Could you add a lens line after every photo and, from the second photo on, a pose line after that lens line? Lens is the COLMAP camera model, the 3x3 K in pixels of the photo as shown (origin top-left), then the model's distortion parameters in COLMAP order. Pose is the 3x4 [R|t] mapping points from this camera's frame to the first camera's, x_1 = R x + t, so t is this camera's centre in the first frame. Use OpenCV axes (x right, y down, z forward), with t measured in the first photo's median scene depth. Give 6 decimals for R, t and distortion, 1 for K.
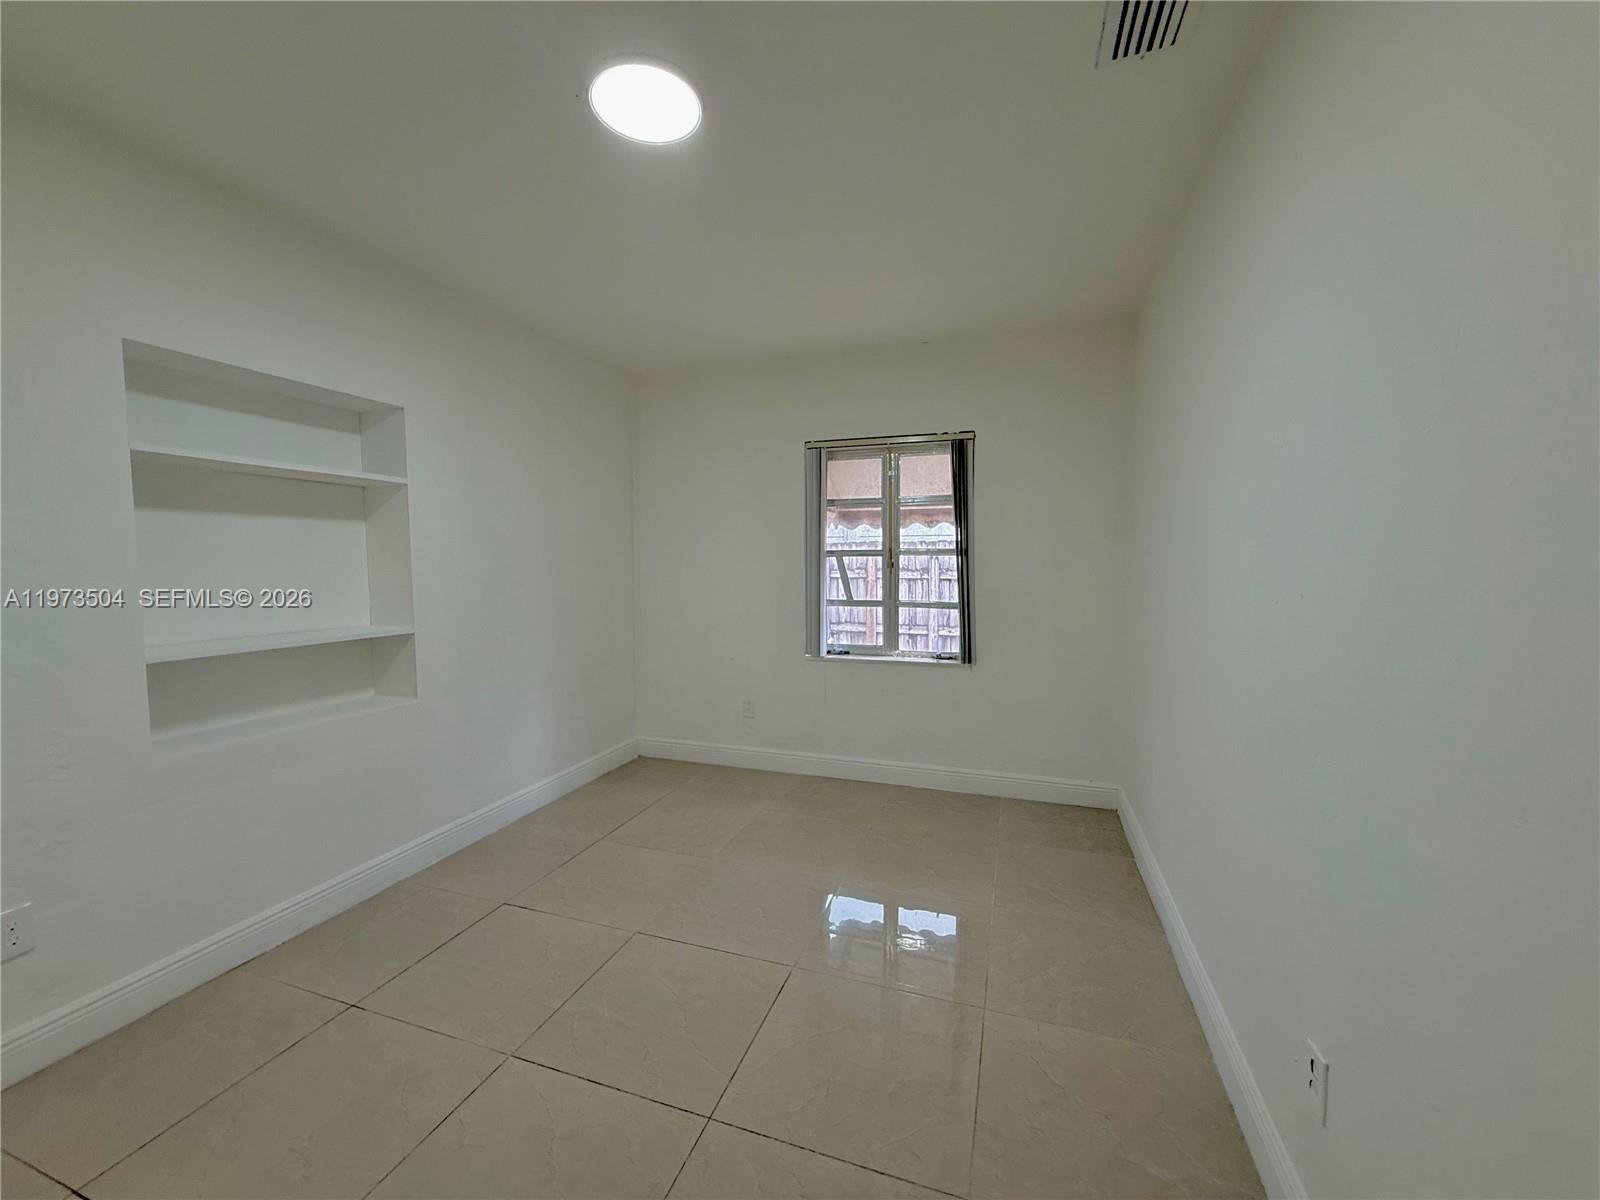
lens RADIAL K [[629.7, 0, 797.7], [0, 629.7, 597.8], [0, 0, 1]] dist [-0.001635, 0.000811]
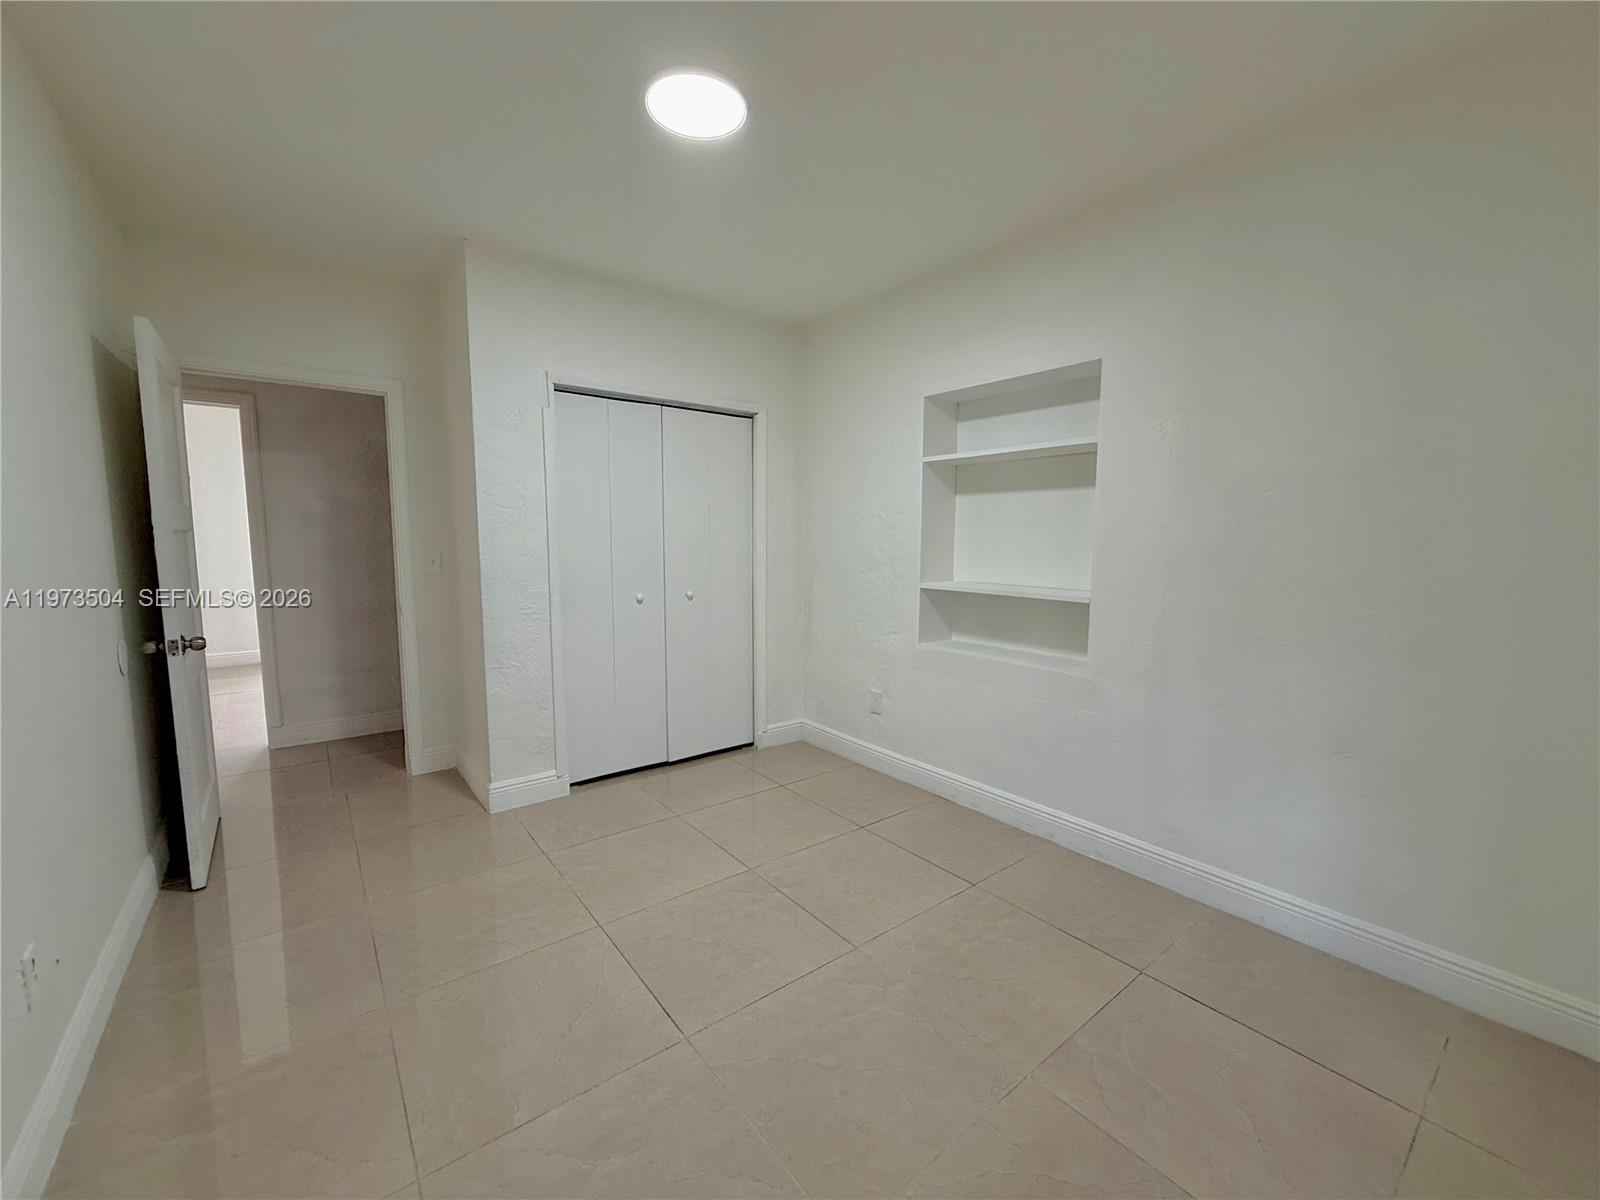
lens RADIAL K [[629.7, 0, 795.3], [0, 629.7, 601.9], [0, 0, 1]] dist [-0.001635, 0.000811]
pose [[-0.536662, 0.090870, -0.838890, 0.446054], [-0.052001, 0.988733, 0.140368, -0.061010], [0.842194, 0.118953, -0.525890, 1.223947]]
